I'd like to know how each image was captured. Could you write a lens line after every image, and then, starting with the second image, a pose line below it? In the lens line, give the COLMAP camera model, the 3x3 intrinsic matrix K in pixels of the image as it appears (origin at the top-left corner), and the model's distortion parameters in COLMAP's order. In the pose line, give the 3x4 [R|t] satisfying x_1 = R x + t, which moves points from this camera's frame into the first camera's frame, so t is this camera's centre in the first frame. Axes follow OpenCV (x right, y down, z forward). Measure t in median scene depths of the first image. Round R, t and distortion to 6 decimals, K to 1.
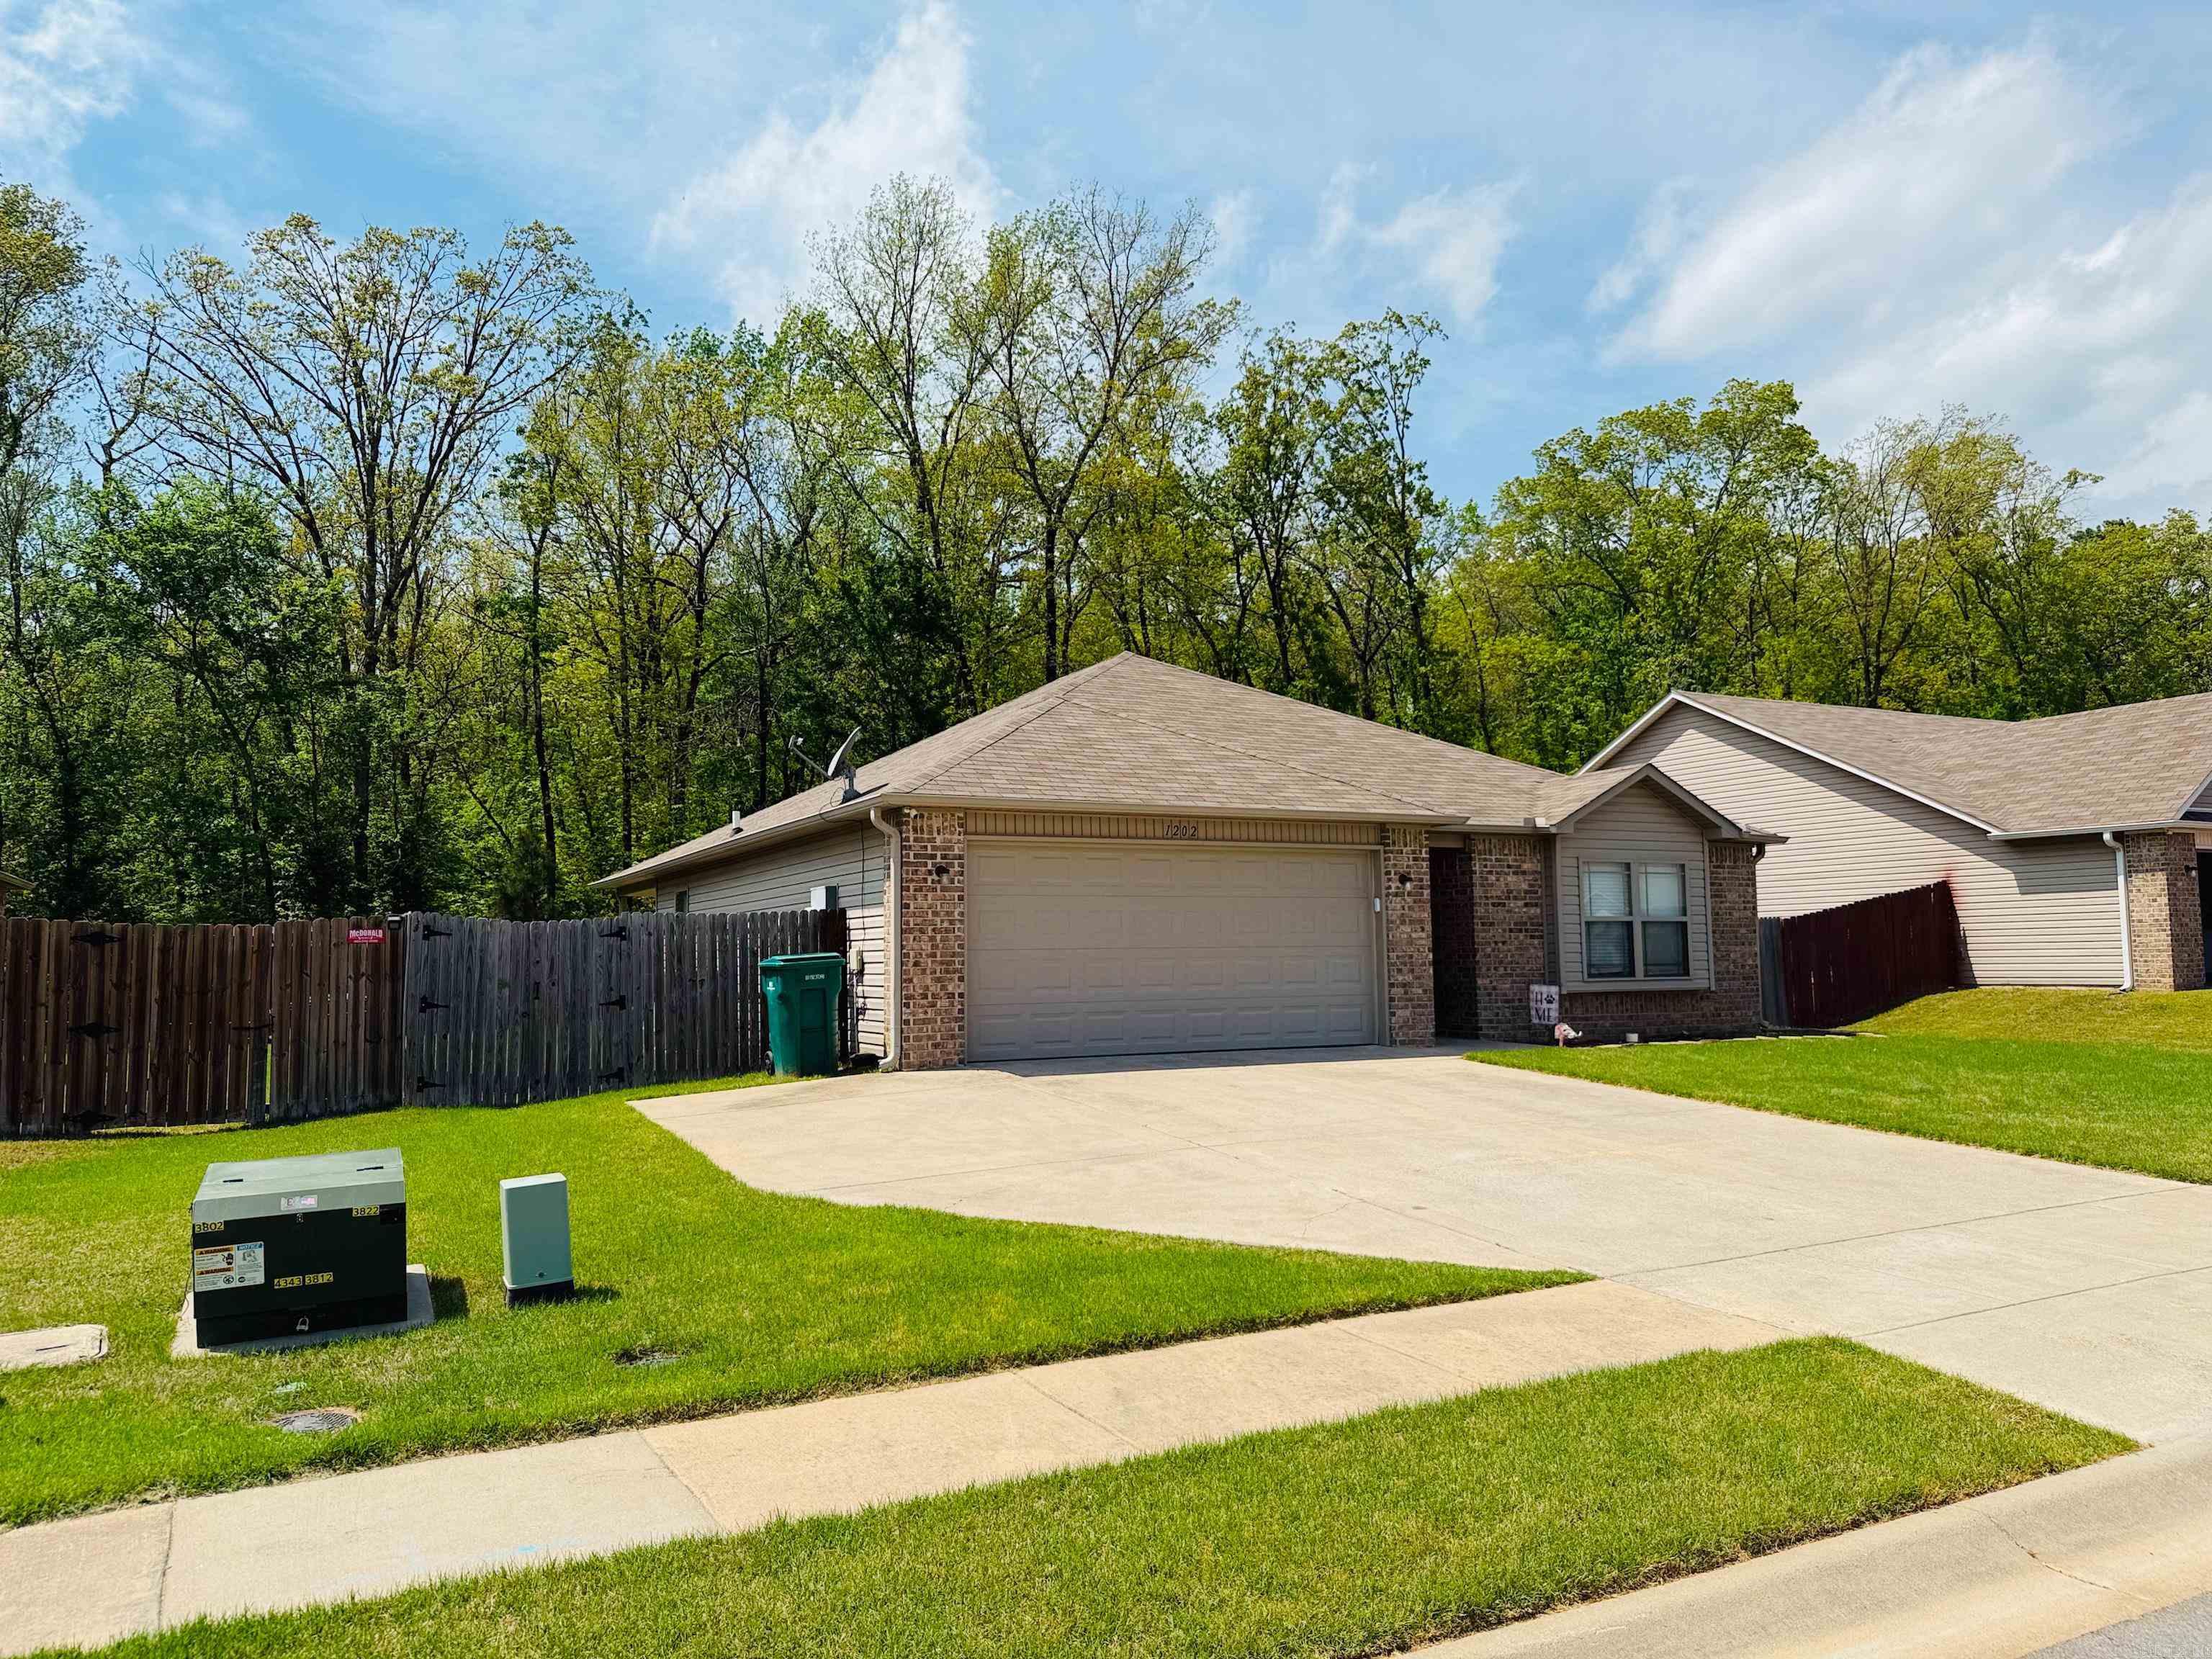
lens RADIAL K [[1573.8, 0, 1126.8], [0, 1573.8, 827.6], [0, 0, 1]] dist [0.010064, -0.007949]
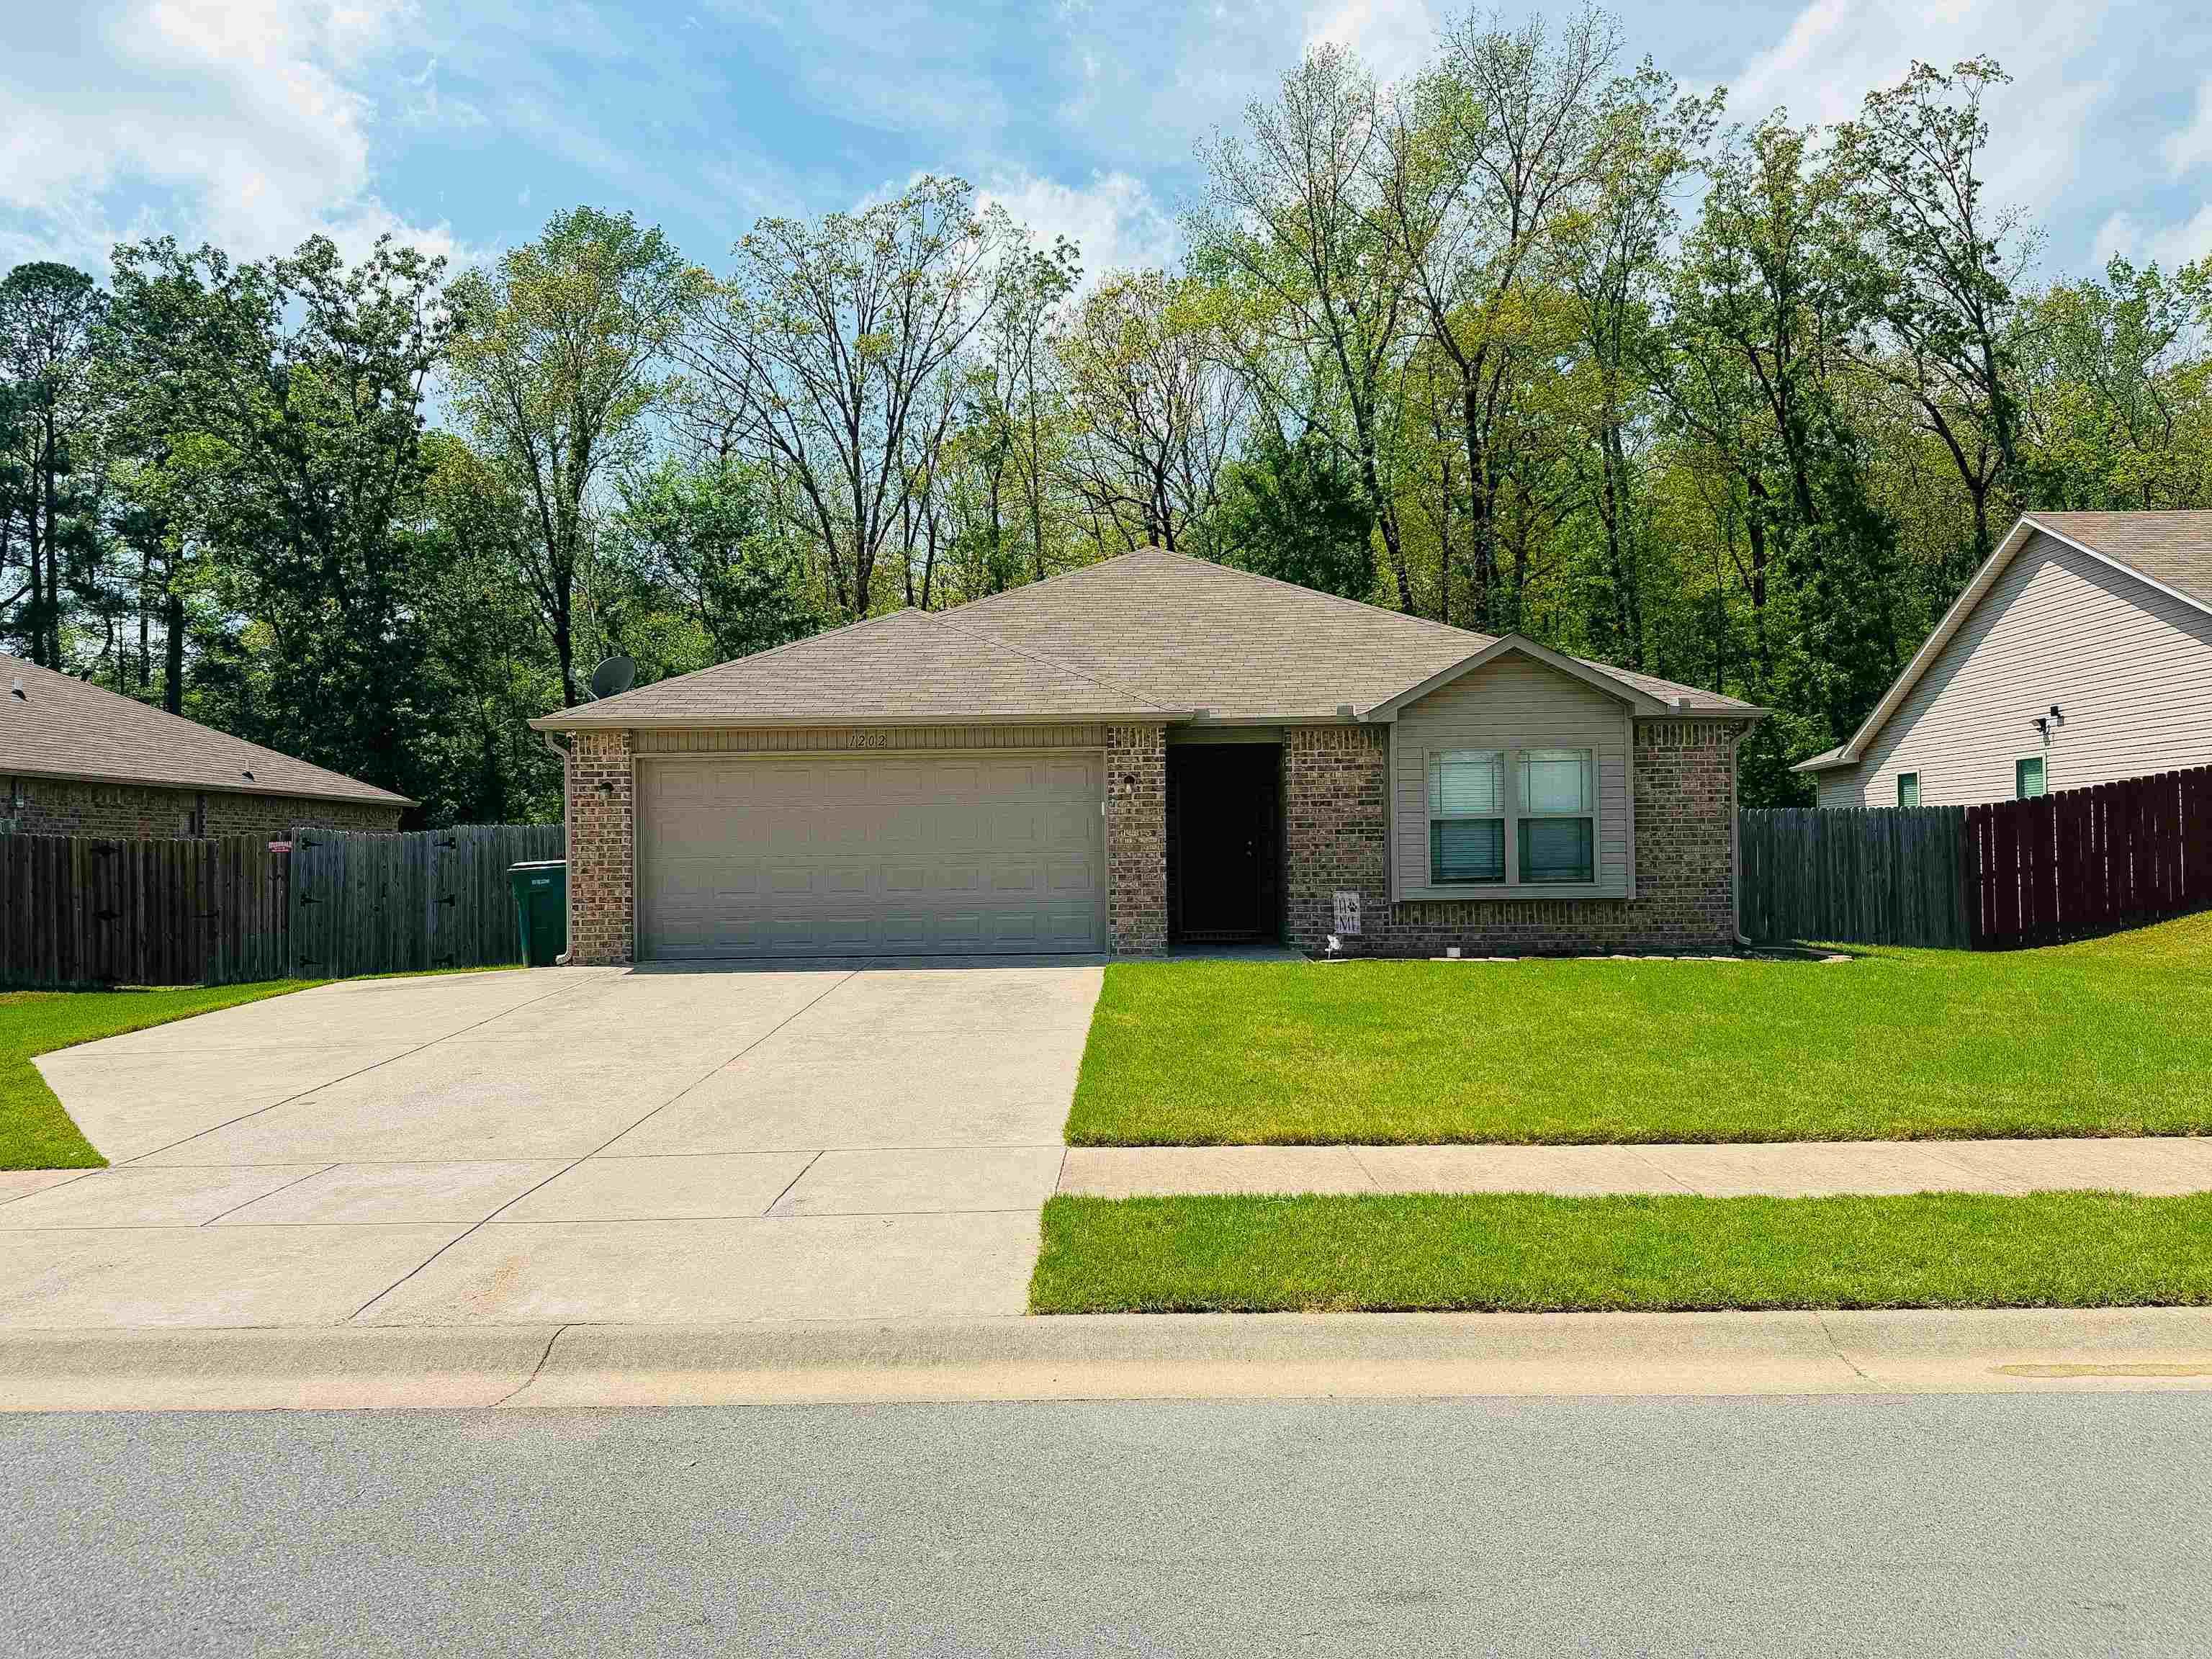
lens RADIAL K [[1573.8, 0, 1124.0], [0, 1573.8, 824.1], [0, 0, 1]] dist [0.010064, -0.007949]
pose [[0.885508, -0.007471, -0.464565, 0.618161], [0.041789, 0.997099, 0.063620, -0.001816], [0.462742, -0.075749, 0.883251, 0.158894]]
